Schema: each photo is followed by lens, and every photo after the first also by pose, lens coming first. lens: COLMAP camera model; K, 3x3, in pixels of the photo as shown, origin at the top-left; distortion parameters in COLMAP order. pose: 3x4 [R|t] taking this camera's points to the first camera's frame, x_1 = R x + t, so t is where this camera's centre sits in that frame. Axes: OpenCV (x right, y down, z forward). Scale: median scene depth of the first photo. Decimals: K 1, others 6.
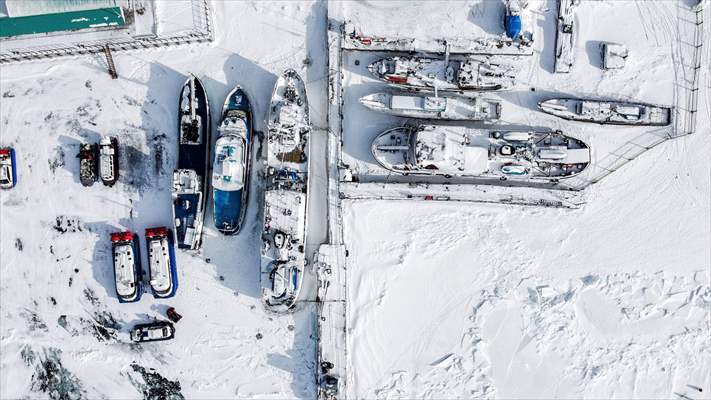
lens RADIAL K [[539.5, 0, 359.2], [0, 539.5, 202.7], [0, 0, 1]] dist [0.008029, -0.009614]
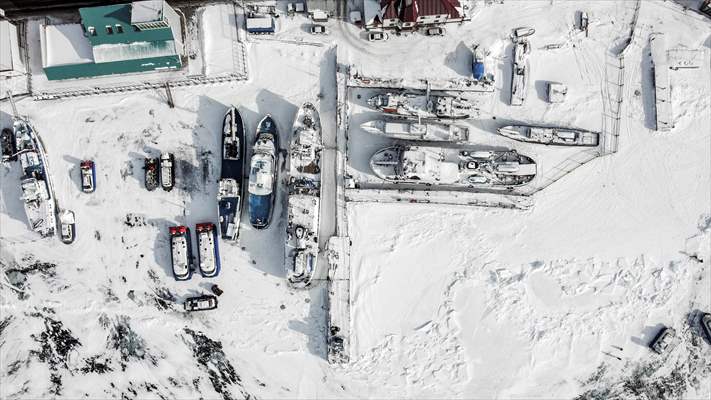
lens RADIAL K [[539.5, 0, 359.2], [0, 539.5, 202.7], [0, 0, 1]] dist [0.008029, -0.009614]
pose [[0.999991, 0.004027, 0.000986, -0.003653], [-0.004027, 0.999992, 0.000207, -0.004585], [-0.000985, -0.000211, 0.999999, -0.300775]]
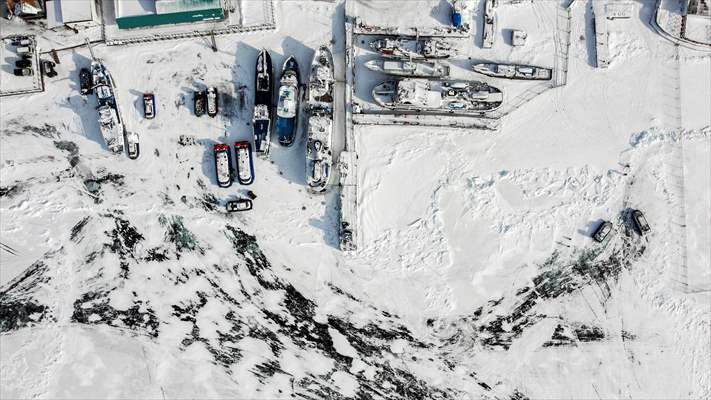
lens RADIAL K [[539.5, 0, 359.2], [0, 539.5, 202.7], [0, 0, 1]] dist [0.008029, -0.009614]
pose [[0.999981, -0.001155, 0.005976, -0.026277], [0.001166, 0.999998, -0.001733, 0.235597], [-0.005974, 0.001740, 0.999981, -0.651071]]
